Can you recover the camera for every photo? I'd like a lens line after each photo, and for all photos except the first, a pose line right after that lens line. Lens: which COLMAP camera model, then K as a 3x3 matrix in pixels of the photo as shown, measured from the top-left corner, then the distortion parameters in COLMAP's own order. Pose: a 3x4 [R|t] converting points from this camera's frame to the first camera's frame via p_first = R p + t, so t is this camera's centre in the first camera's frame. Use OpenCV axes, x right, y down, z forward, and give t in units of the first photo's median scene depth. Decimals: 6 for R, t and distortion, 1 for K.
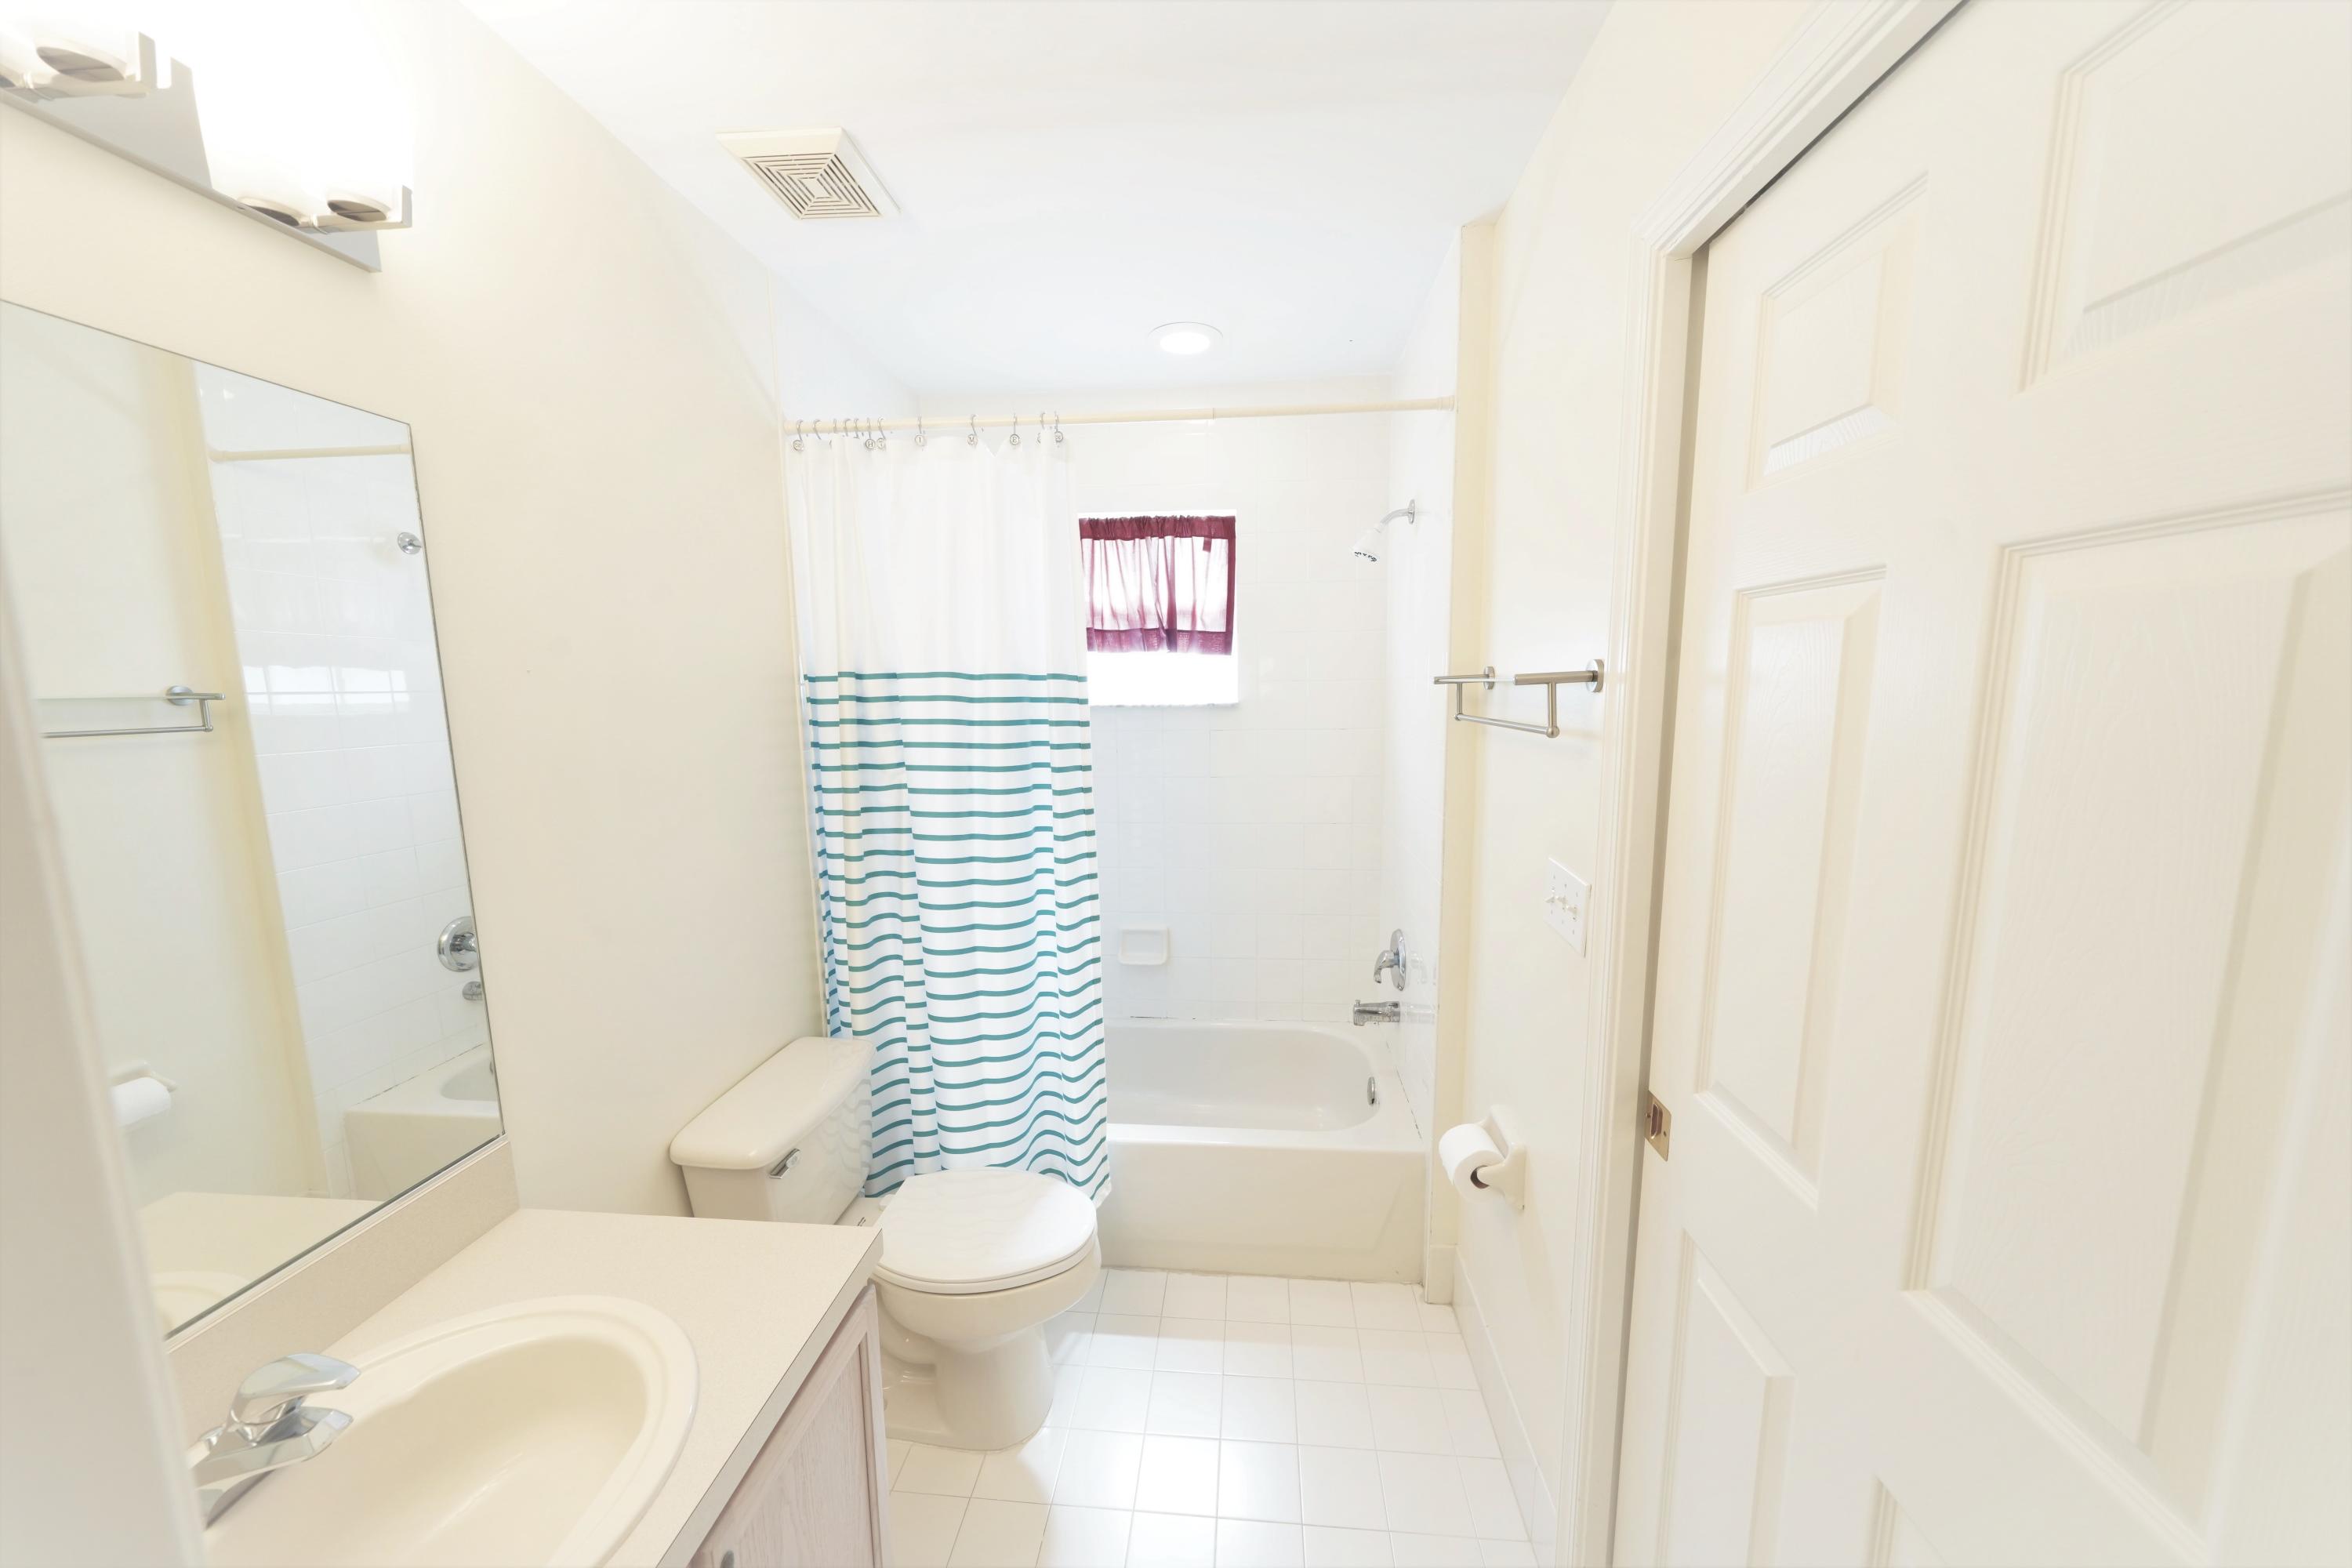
lens RADIAL K [[813.6, 0, 1176.0], [0, 813.6, 784.0], [0, 0, 1]] dist [0.000101, -0.000244]
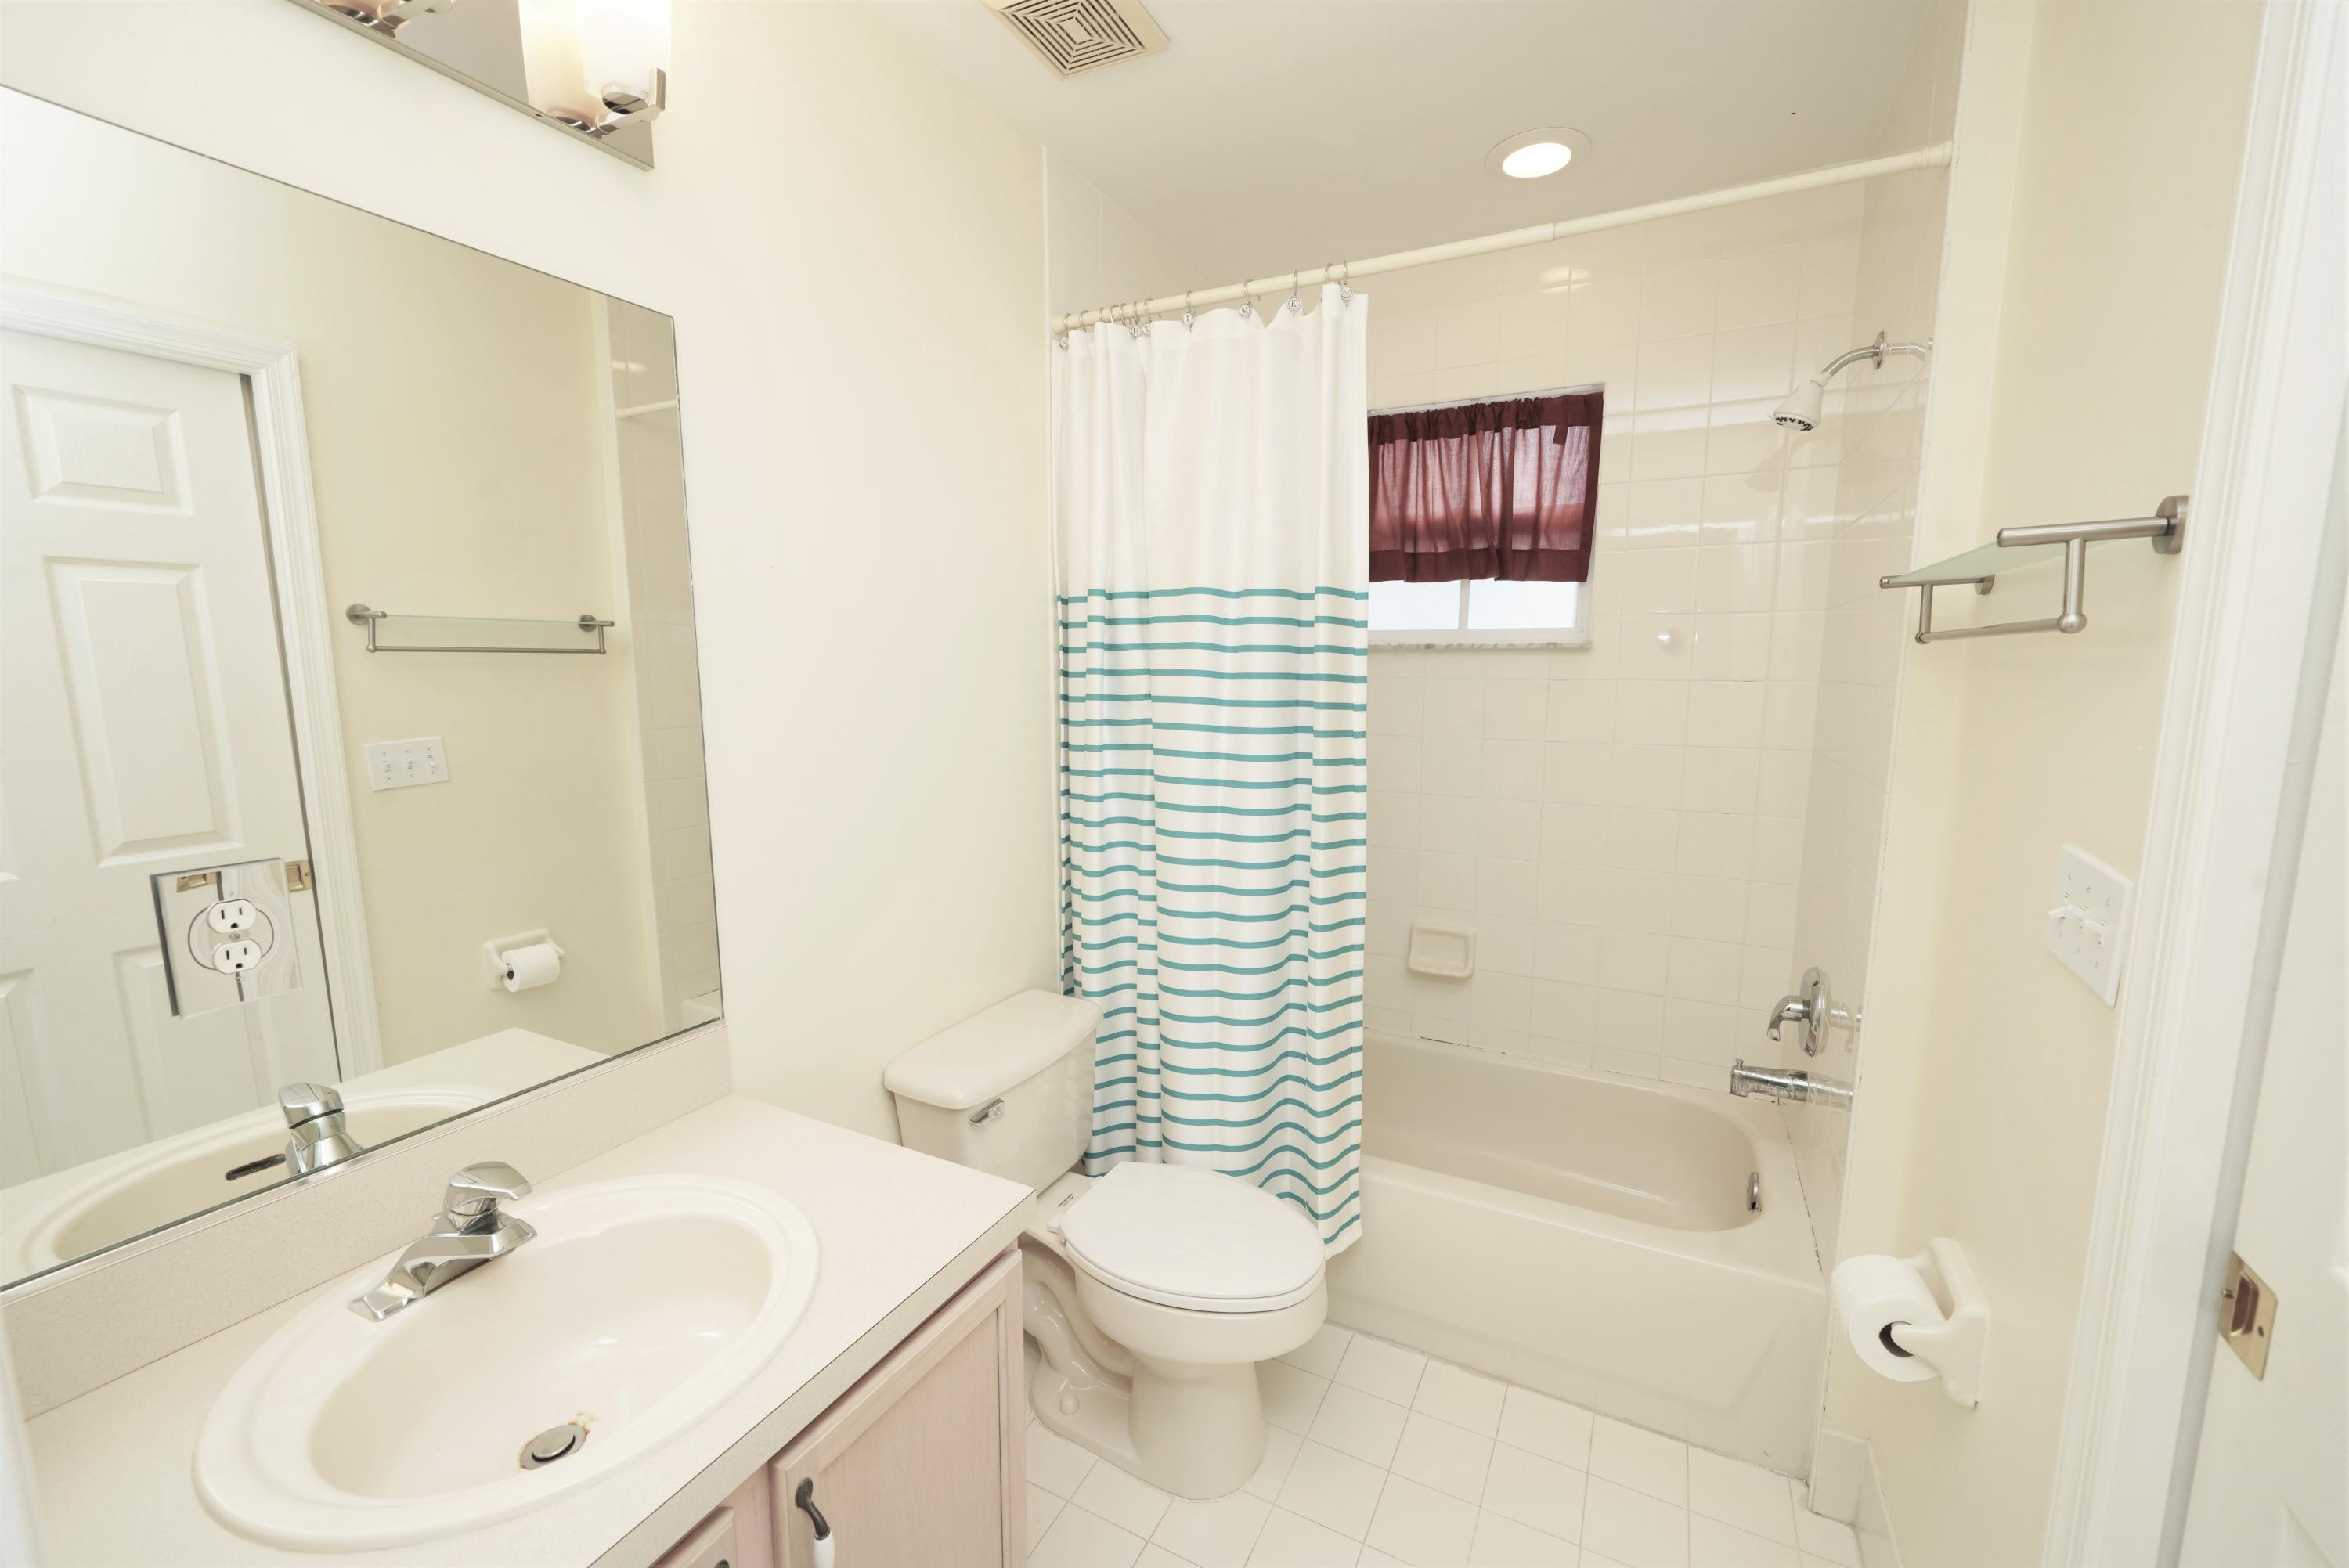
lens RADIAL K [[943.3, 0, 1174.5], [0, 943.3, 784.0], [0, 0, 1]] dist [0.002452, 0.000399]
pose [[0.926135, 0.062689, -0.371947, 0.072191], [-0.059820, 0.998023, 0.019259, 0.048658], [0.372419, 0.004414, 0.928054, 0.066367]]
